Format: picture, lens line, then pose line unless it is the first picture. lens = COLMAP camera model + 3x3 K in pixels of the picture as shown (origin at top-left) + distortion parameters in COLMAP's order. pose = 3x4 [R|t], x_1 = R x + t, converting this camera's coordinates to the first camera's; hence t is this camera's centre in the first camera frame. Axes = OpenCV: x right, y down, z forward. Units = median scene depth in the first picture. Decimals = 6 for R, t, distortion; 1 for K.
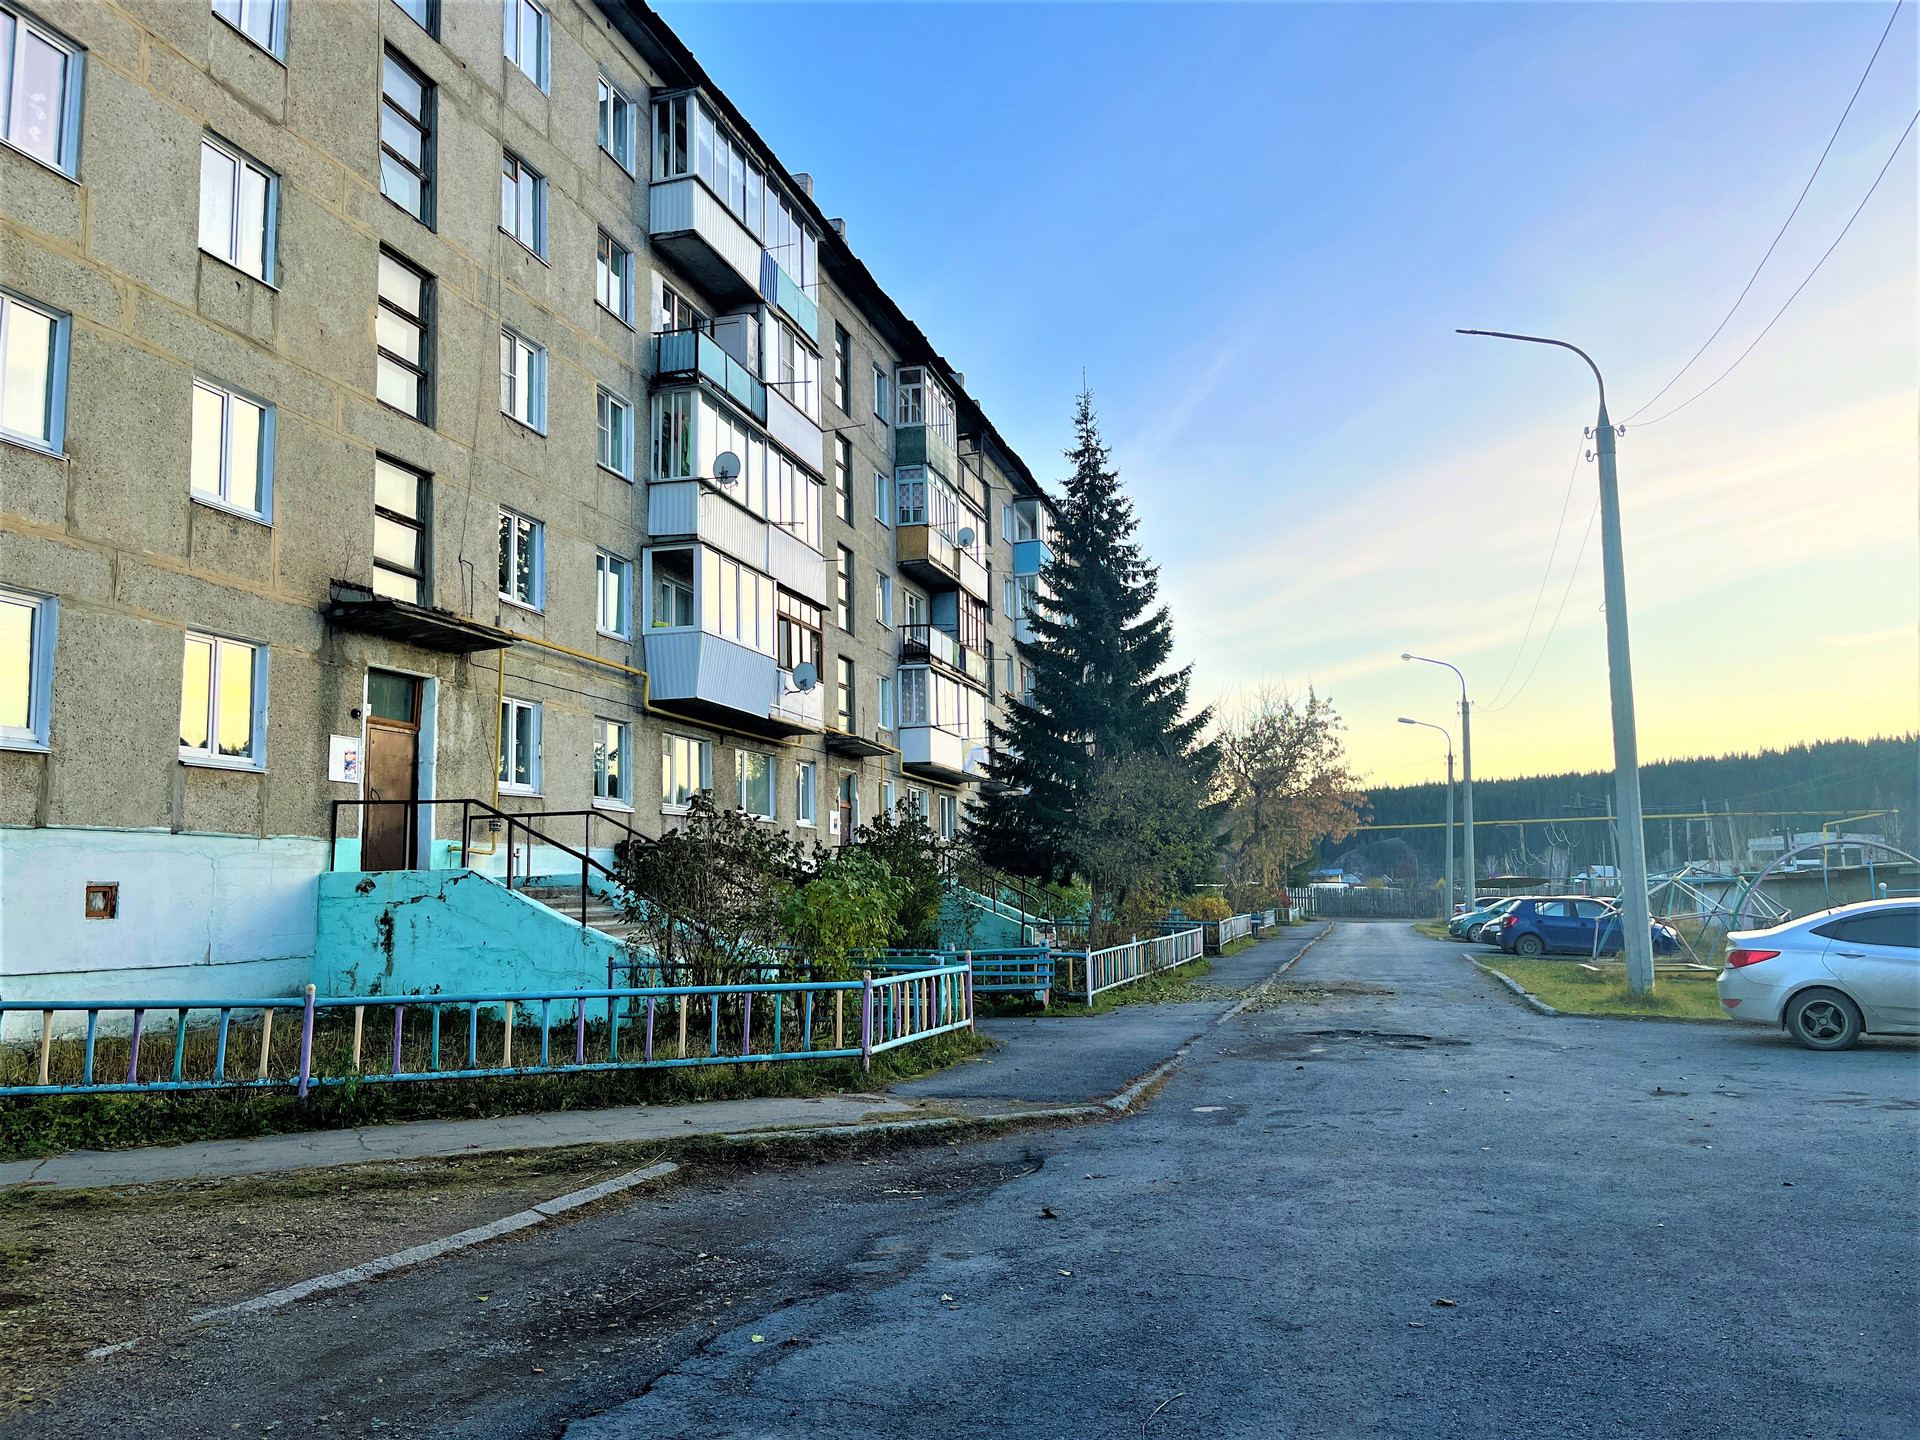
lens RADIAL K [[1482.3, 0, 949.9], [0, 1482.3, 728.8], [0, 0, 1]] dist [0.060395, -0.098317]
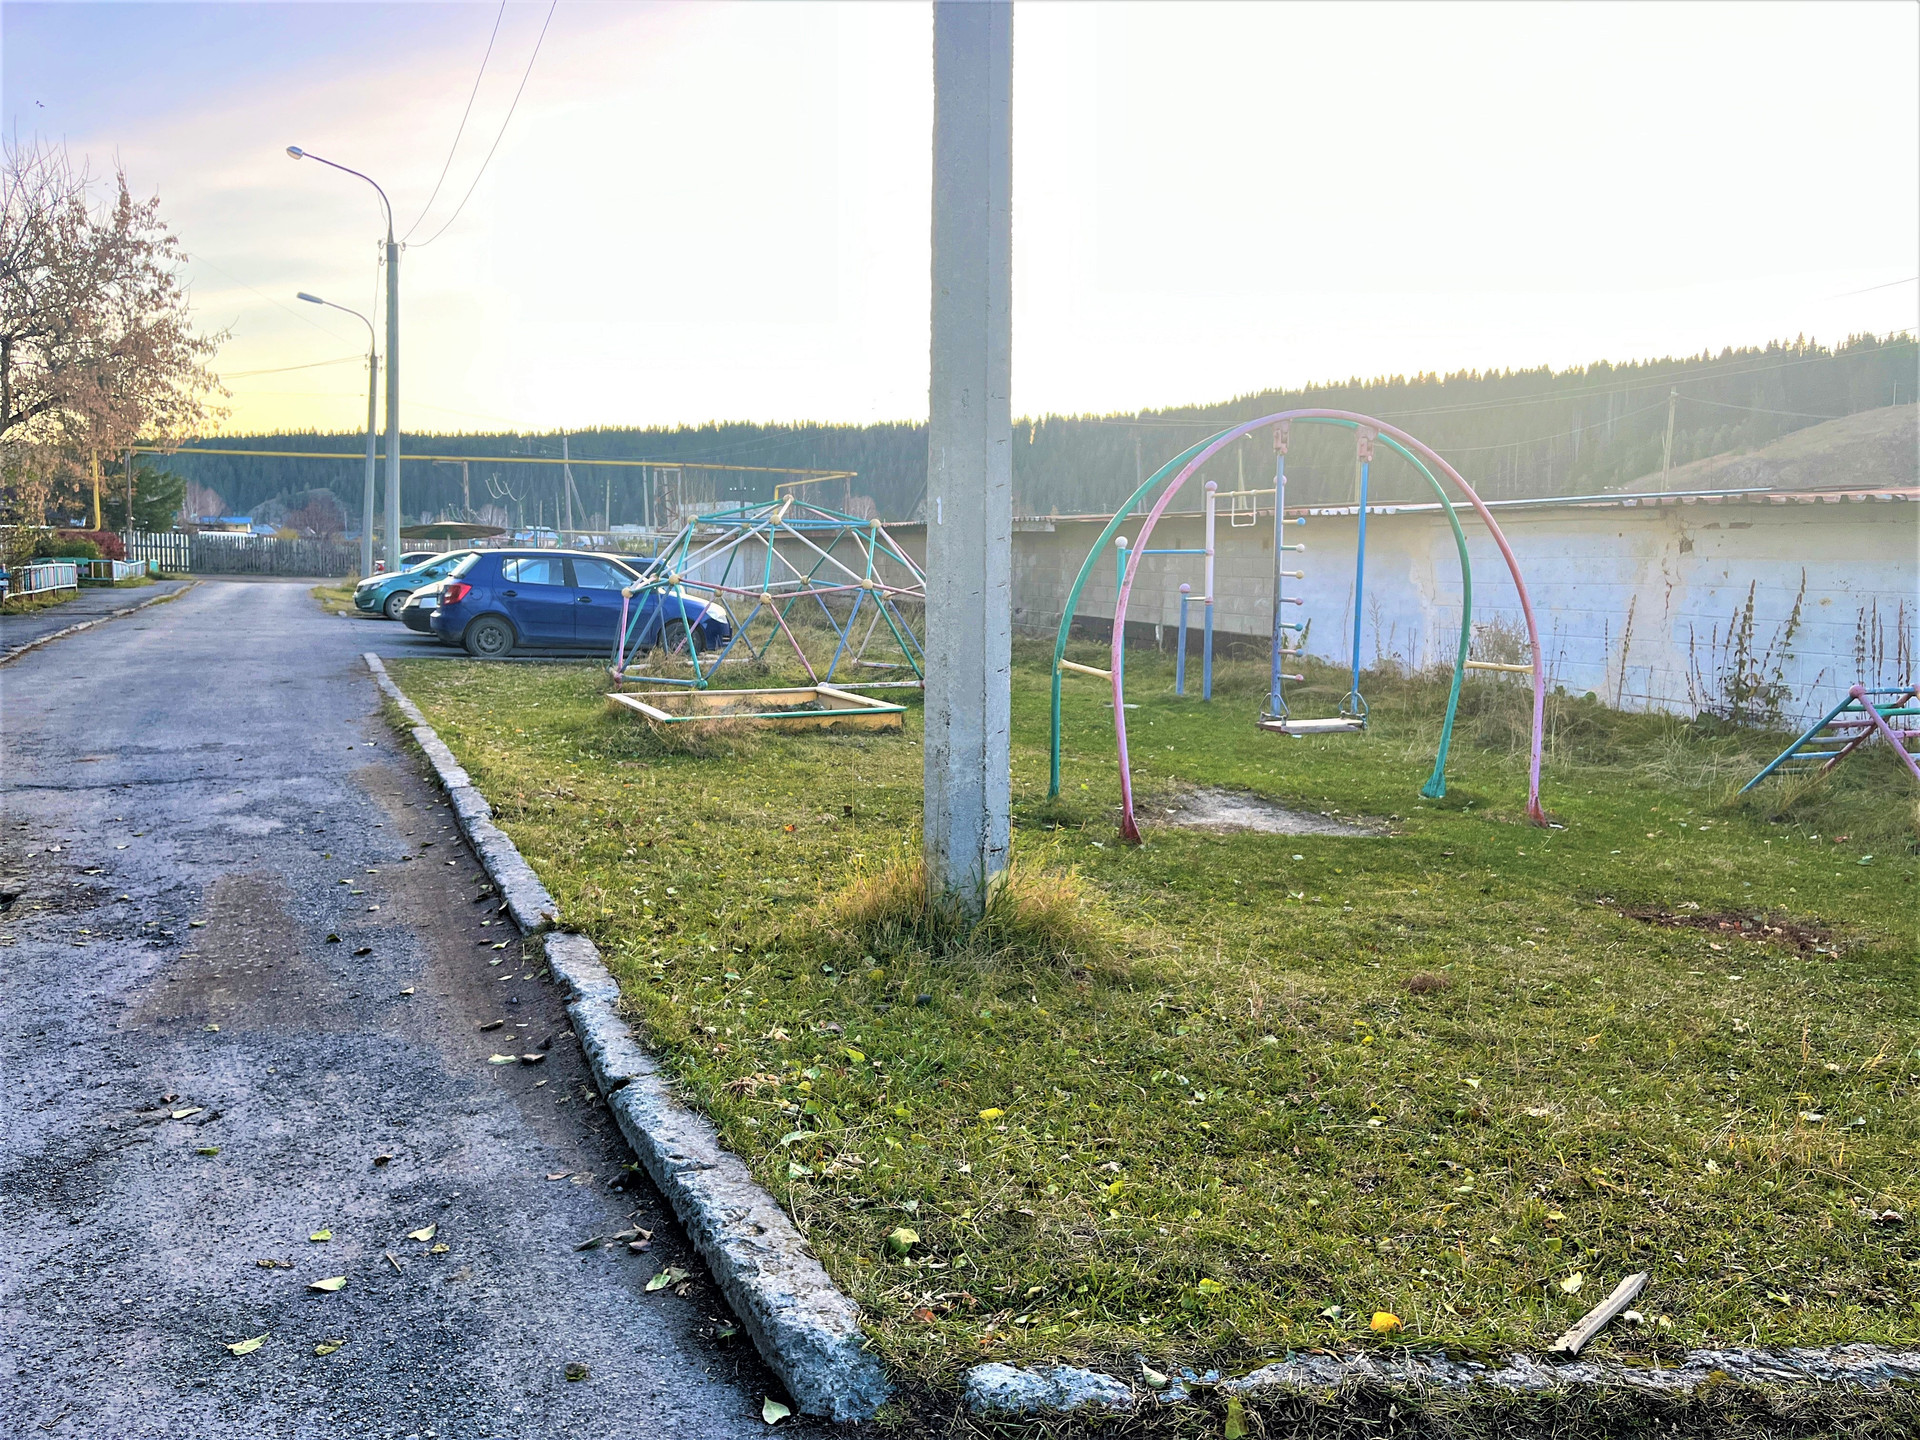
lens RADIAL K [[1430.3, 0, 969.8], [0, 1430.3, 692.1], [0, 0, 1]] dist [0.060739, -0.071961]
pose [[0.760925, -0.037061, 0.647780, 0.132024], [-0.097065, 0.980631, 0.170123, 0.042996], [-0.641538, -0.192328, 0.742589, 0.362305]]
